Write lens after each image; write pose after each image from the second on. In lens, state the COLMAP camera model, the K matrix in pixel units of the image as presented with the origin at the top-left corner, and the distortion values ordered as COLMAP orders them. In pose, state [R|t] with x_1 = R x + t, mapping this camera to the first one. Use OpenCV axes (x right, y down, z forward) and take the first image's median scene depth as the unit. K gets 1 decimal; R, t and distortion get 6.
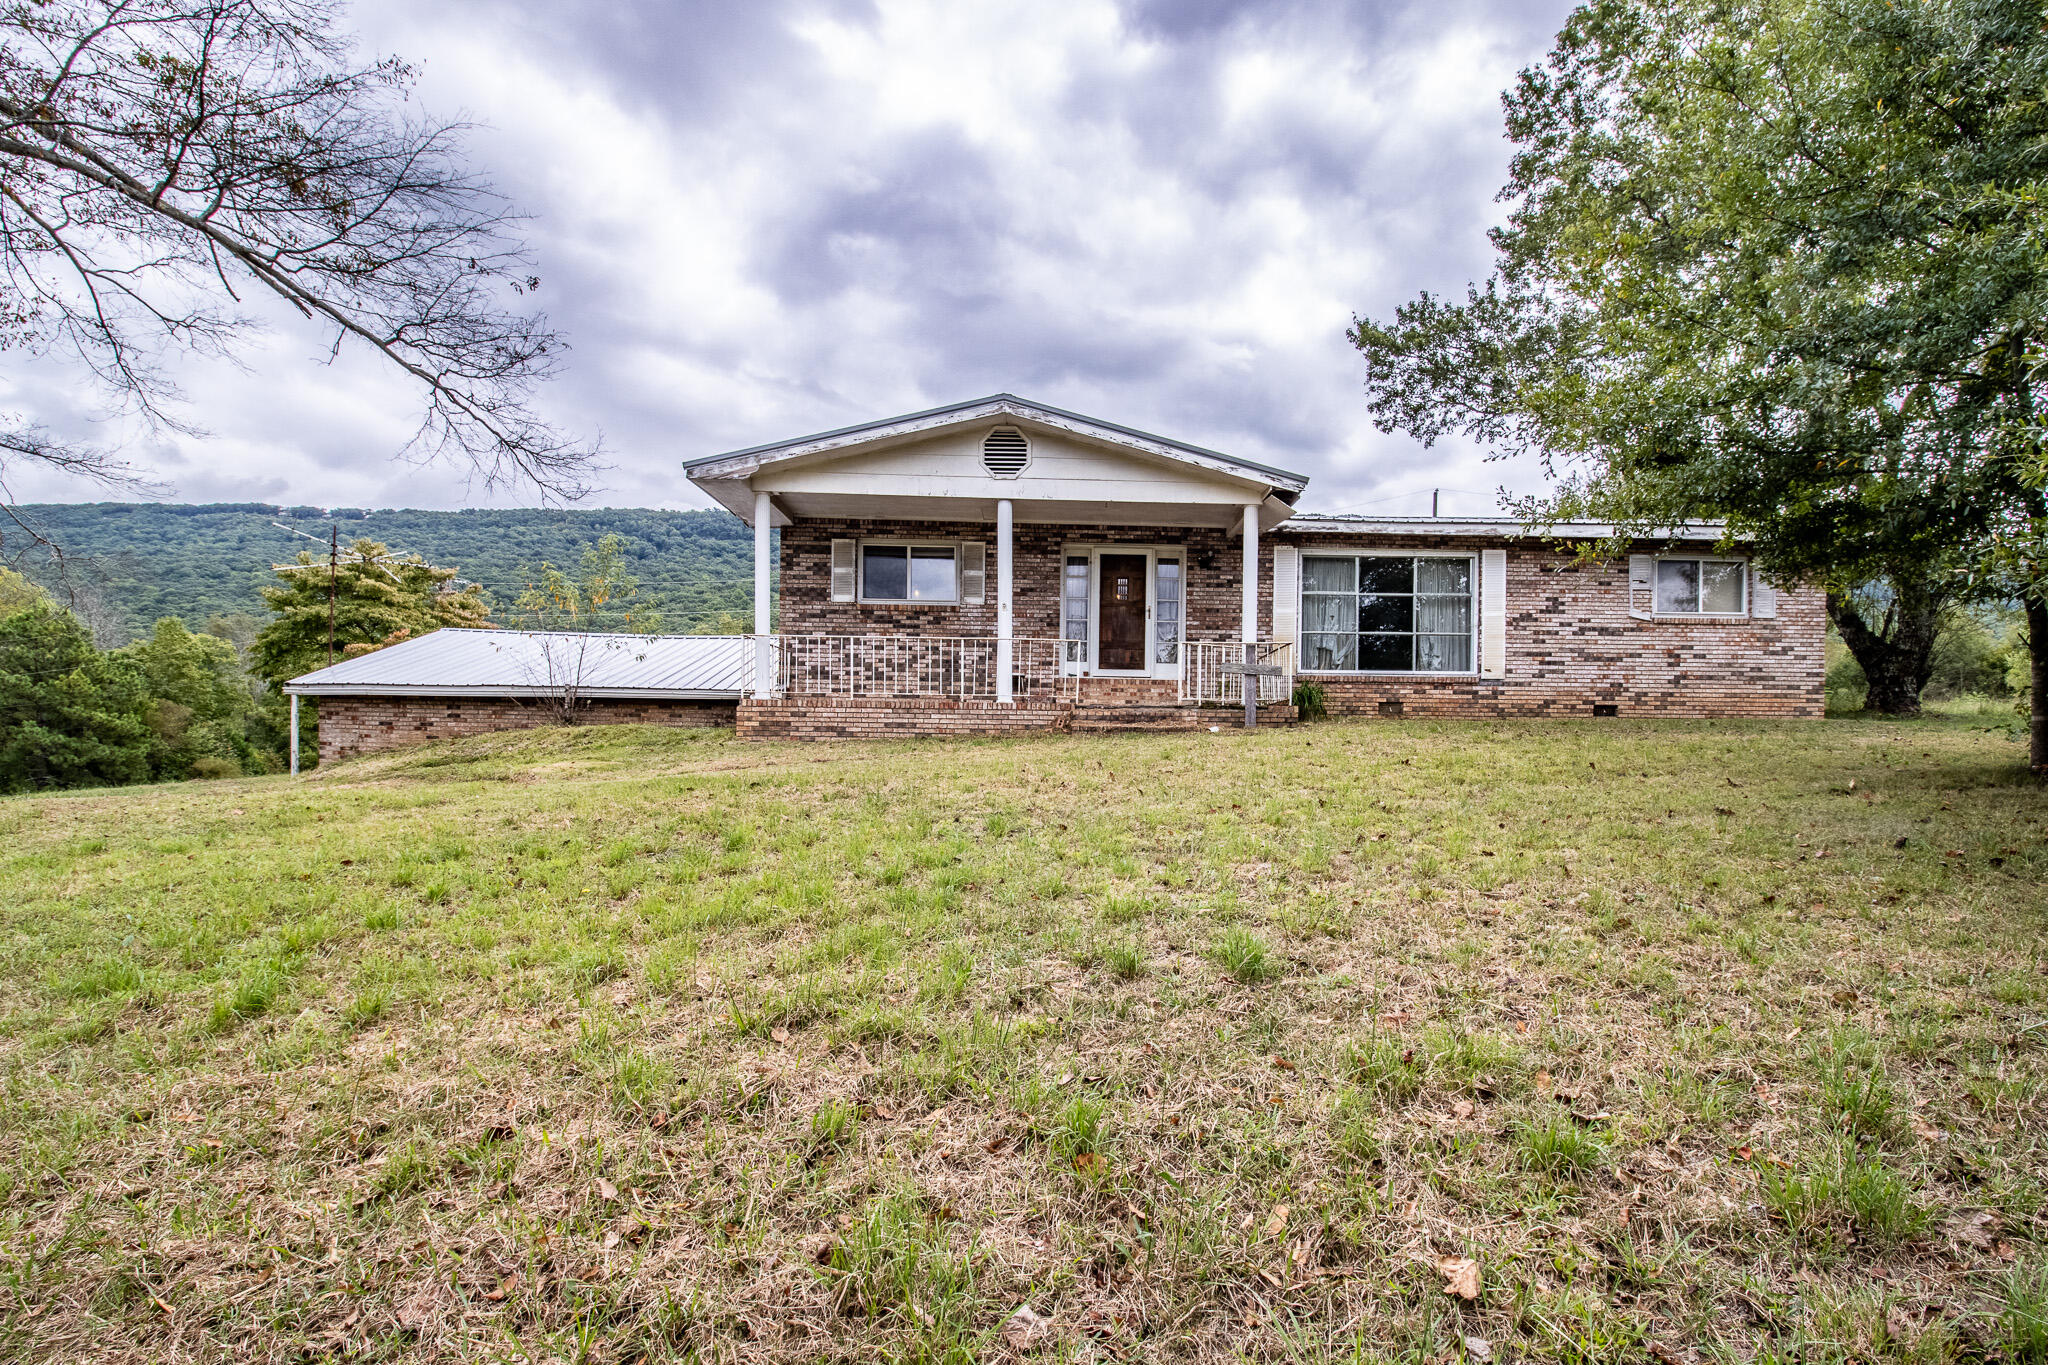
lens RADIAL K [[987.6, 0, 1040.7], [0, 987.6, 772.1], [0, 0, 1]] dist [-0.000178, 0.000786]
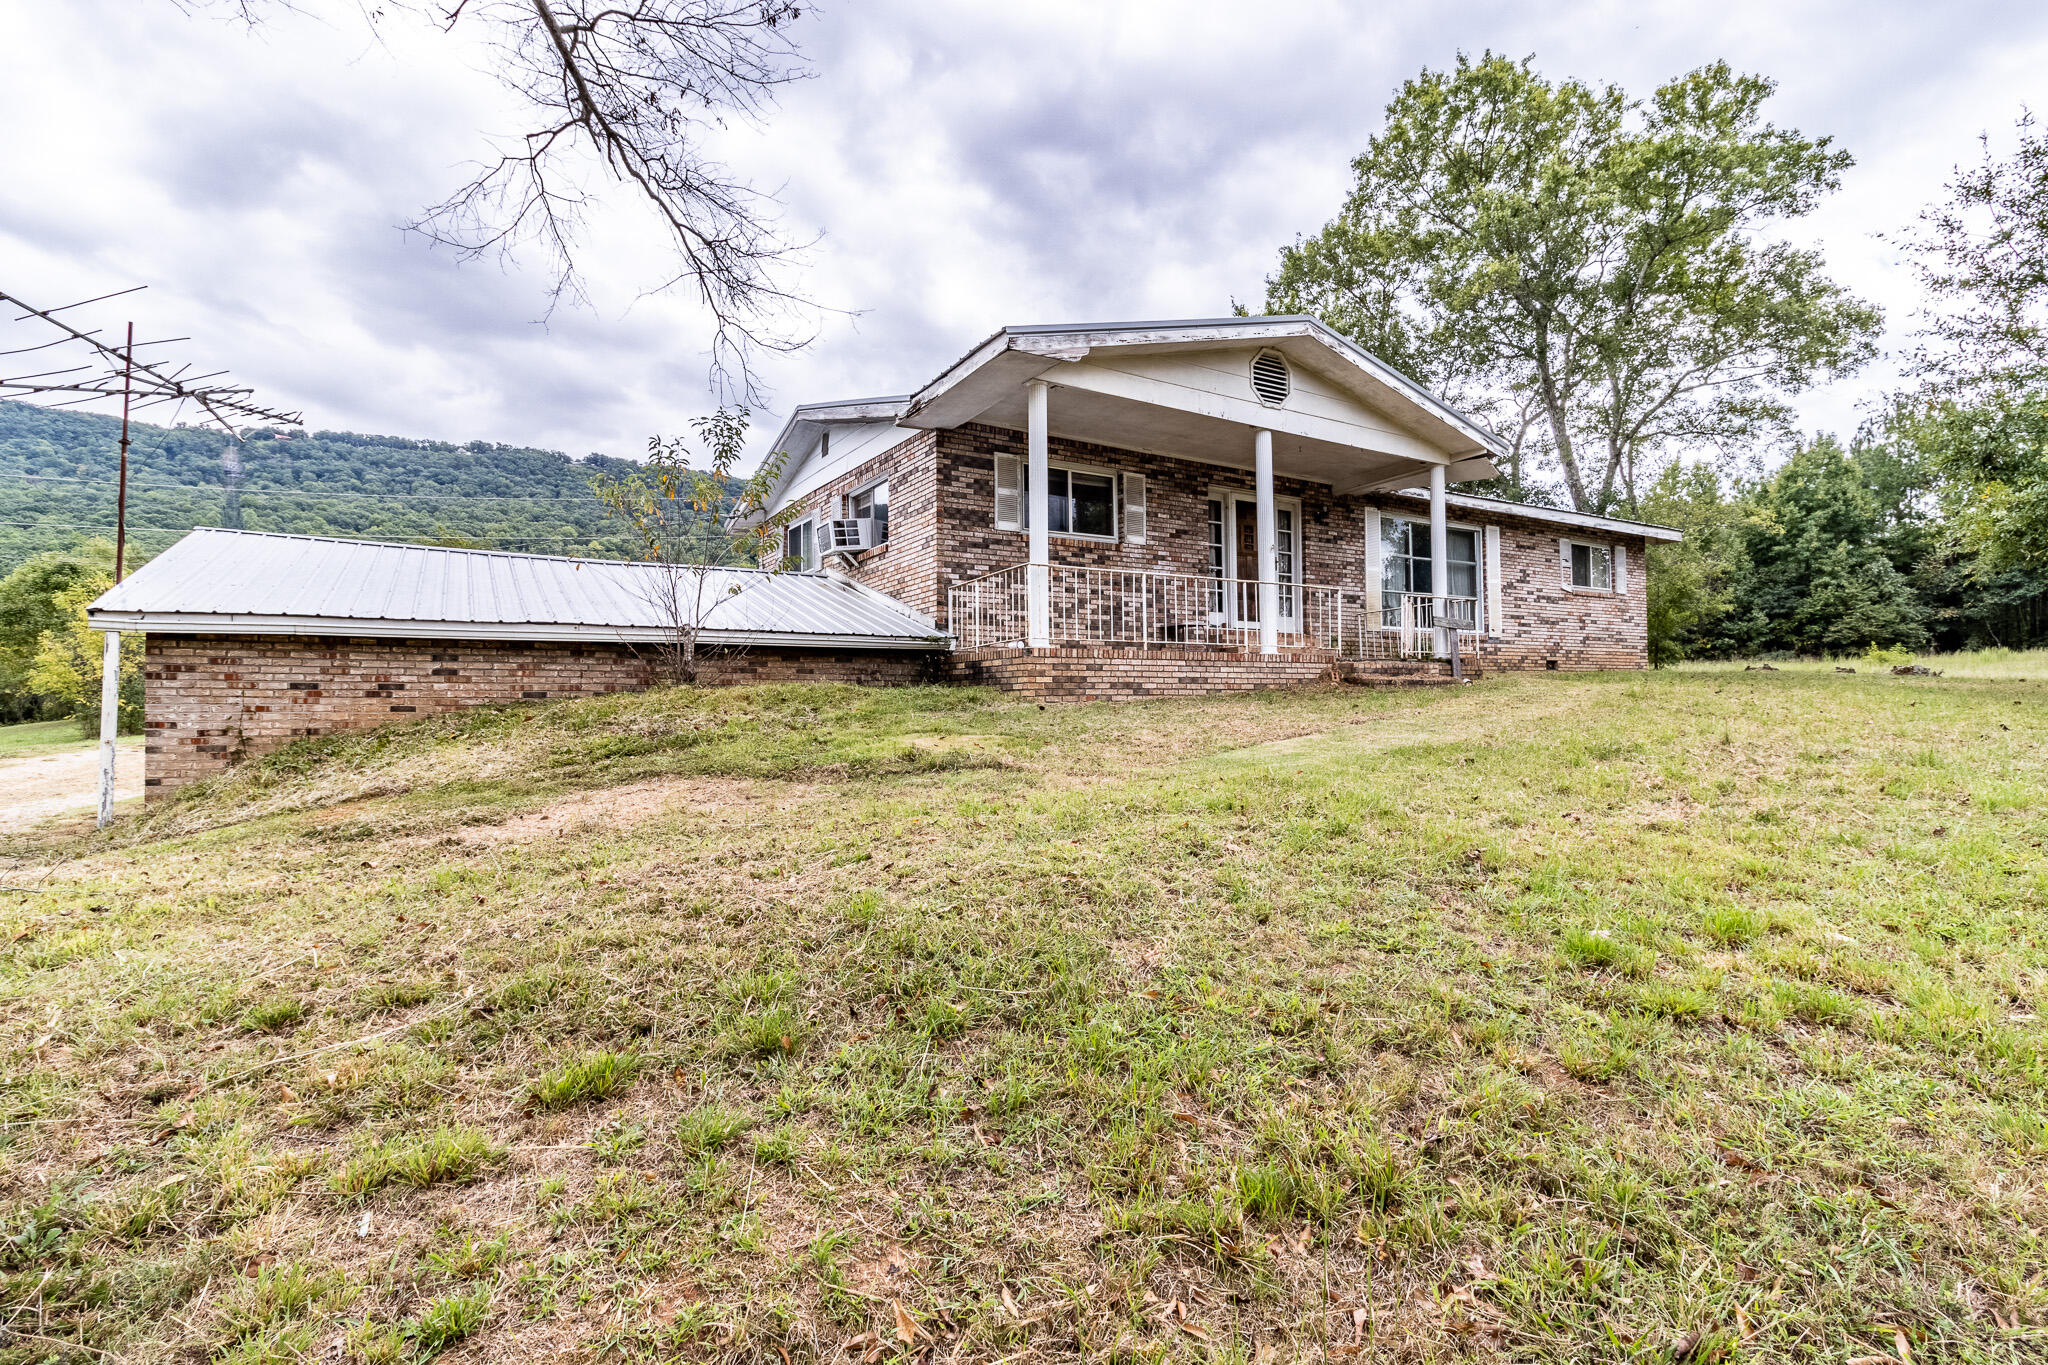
lens RADIAL K [[987.6, 0, 1030.2], [0, 987.6, 699.8], [0, 0, 1]] dist [-0.000178, 0.000786]
pose [[0.855481, -0.017321, 0.517544, -0.600492], [0.035921, 0.999018, -0.025940, -0.011838], [-0.516586, 0.040782, 0.855263, 0.301736]]
